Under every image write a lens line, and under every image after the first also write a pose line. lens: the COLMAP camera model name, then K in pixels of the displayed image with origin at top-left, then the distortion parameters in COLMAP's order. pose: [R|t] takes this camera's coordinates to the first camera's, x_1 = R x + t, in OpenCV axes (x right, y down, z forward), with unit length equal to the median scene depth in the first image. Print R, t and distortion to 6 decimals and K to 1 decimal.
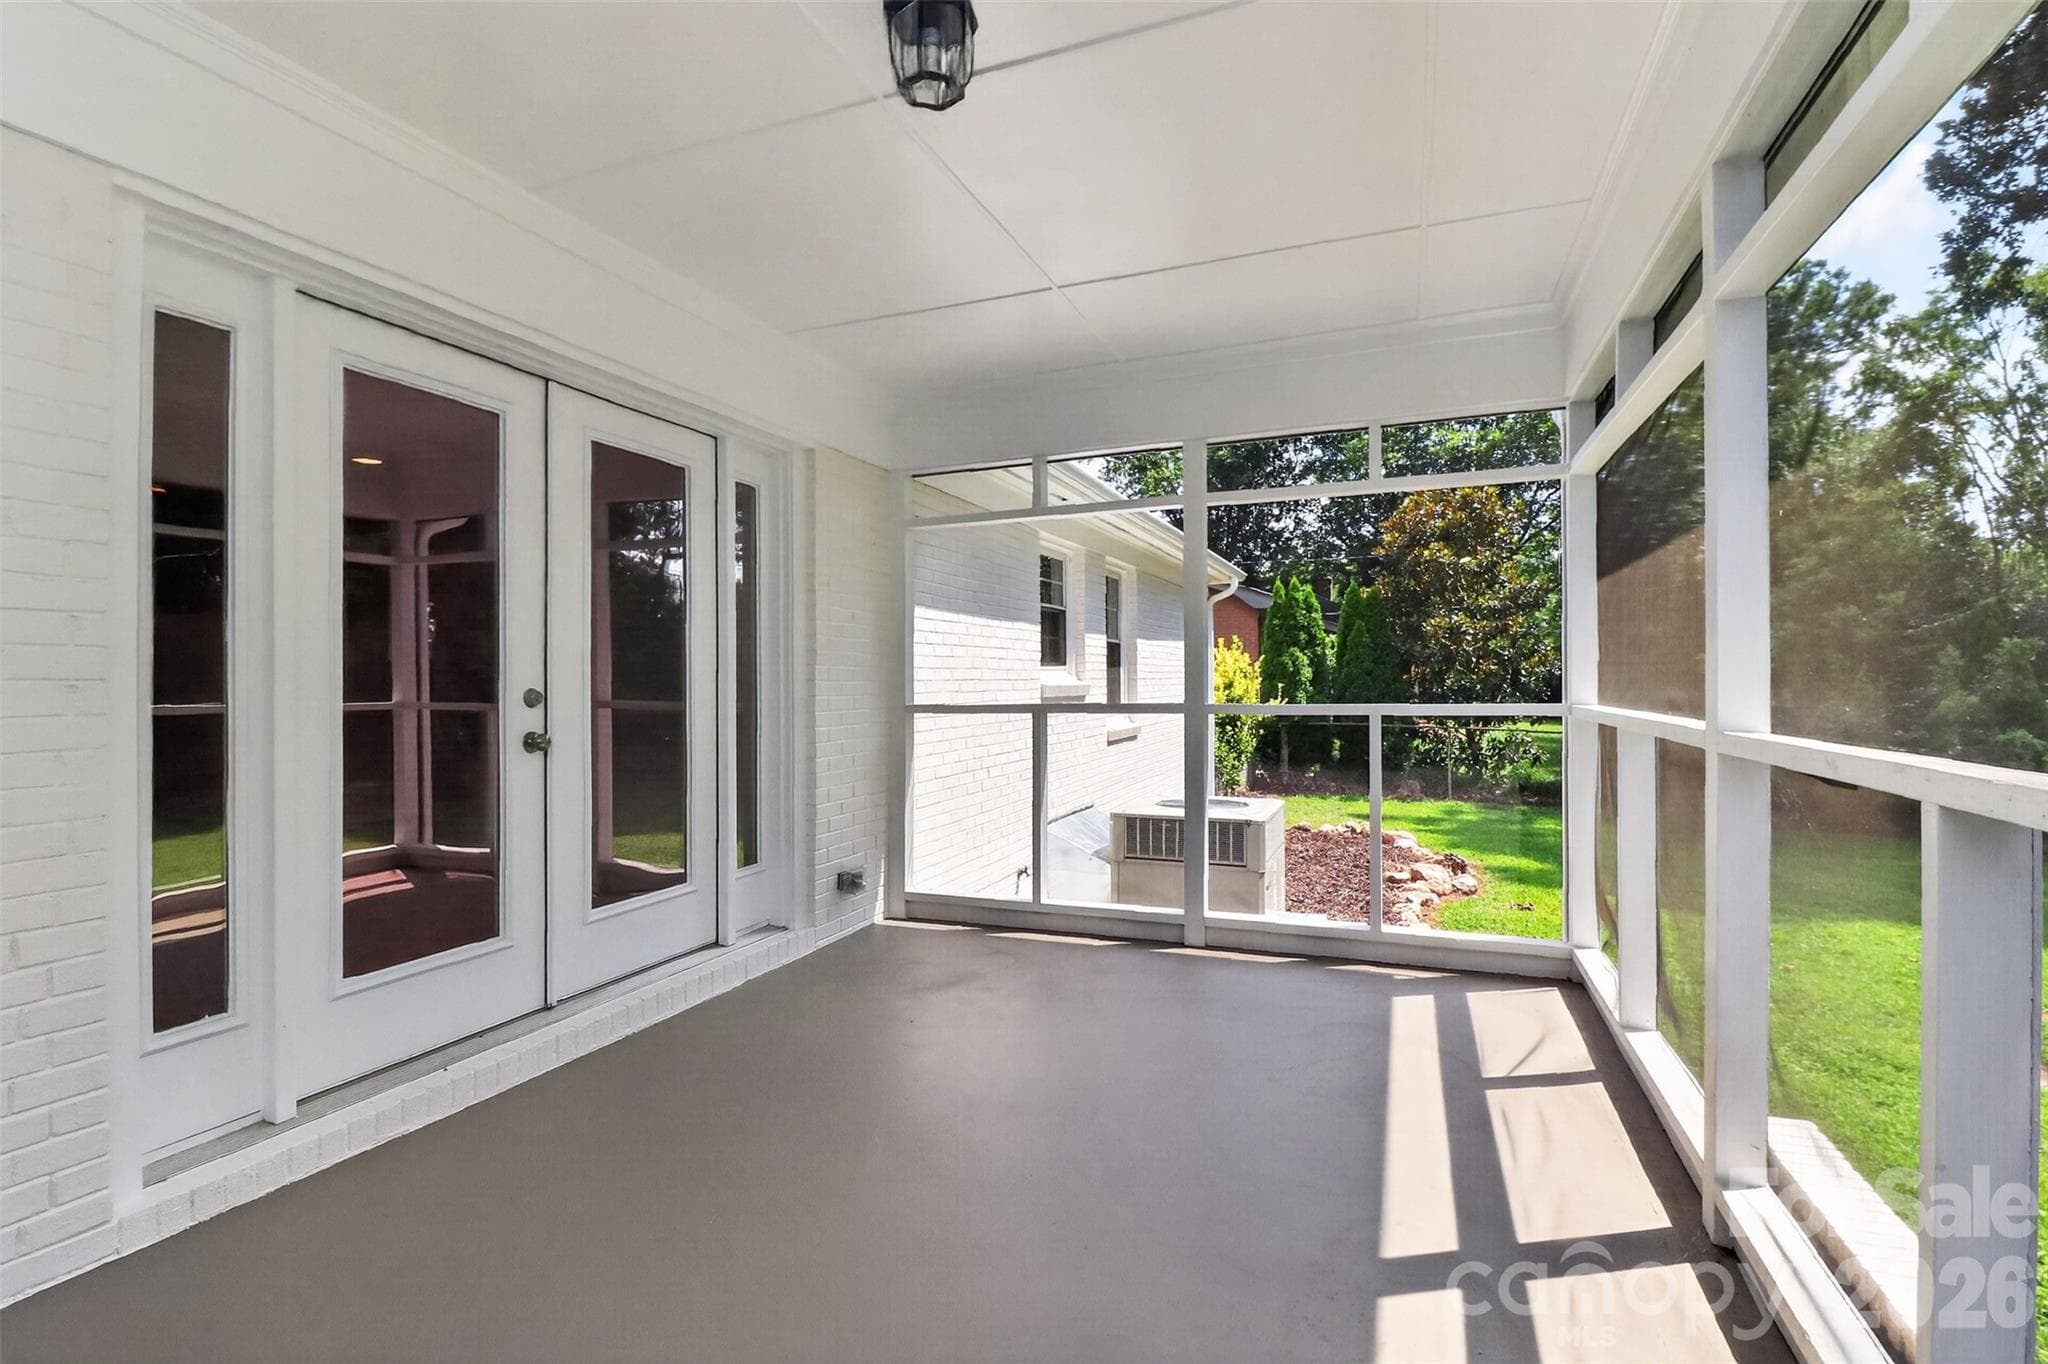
lens RADIAL K [[969.6, 0, 1017.1], [0, 969.6, 671.9], [0, 0, 1]] dist [0.002808, -0.013425]
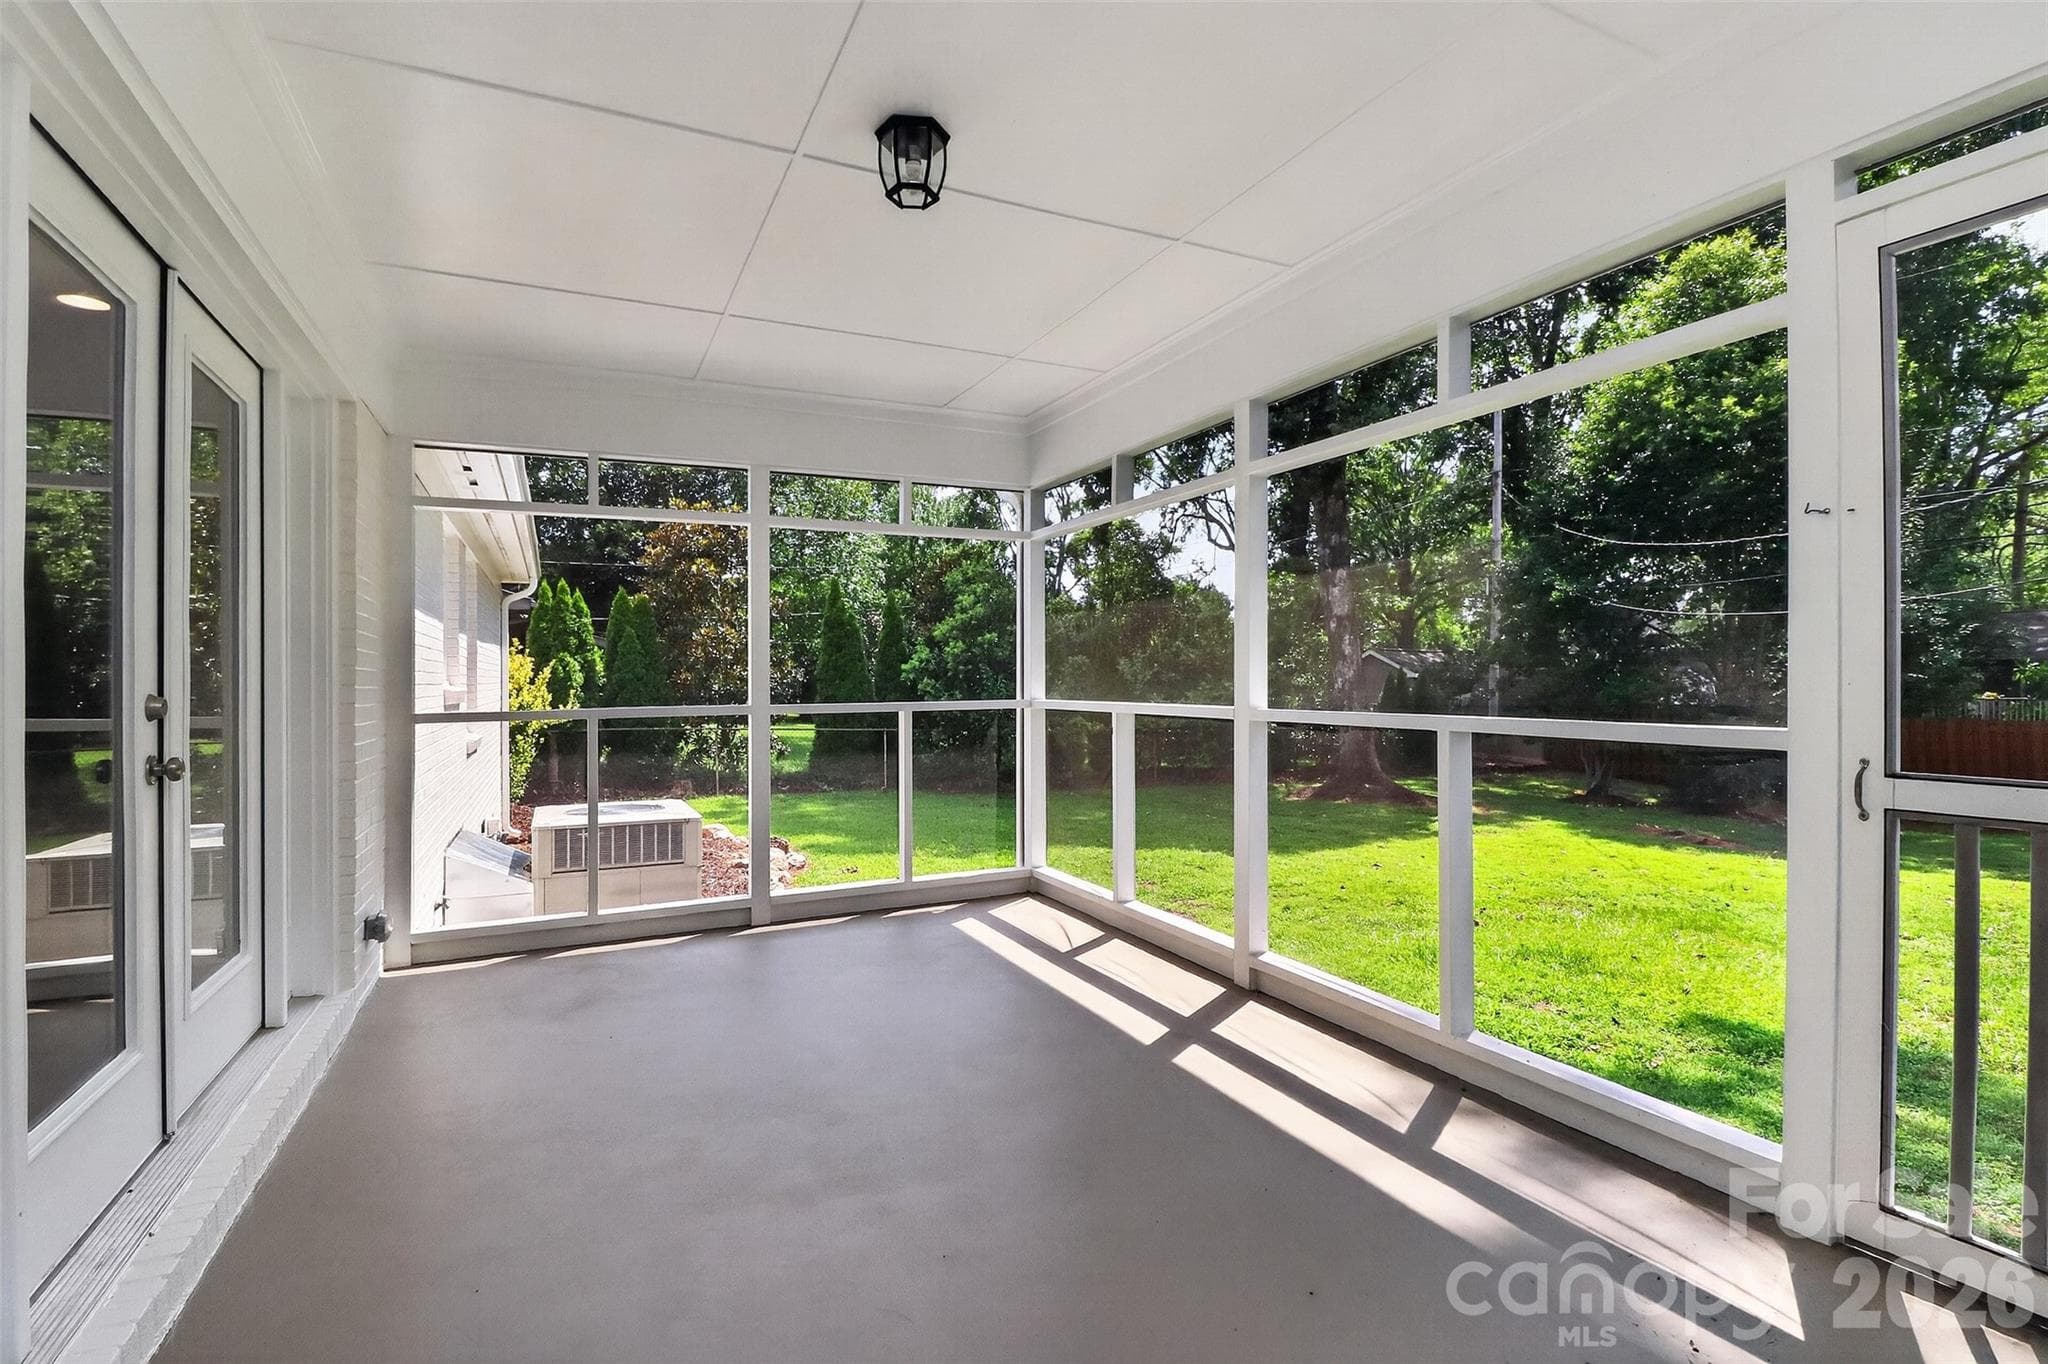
lens RADIAL K [[969.6, 0, 1017.1], [0, 969.6, 671.9], [0, 0, 1]] dist [0.002808, -0.013425]
pose [[0.672510, 0.007023, 0.740054, -0.226504], [-0.001985, 0.999968, -0.007686, 0.001435], [-0.740085, 0.003700, 0.672503, 0.021215]]
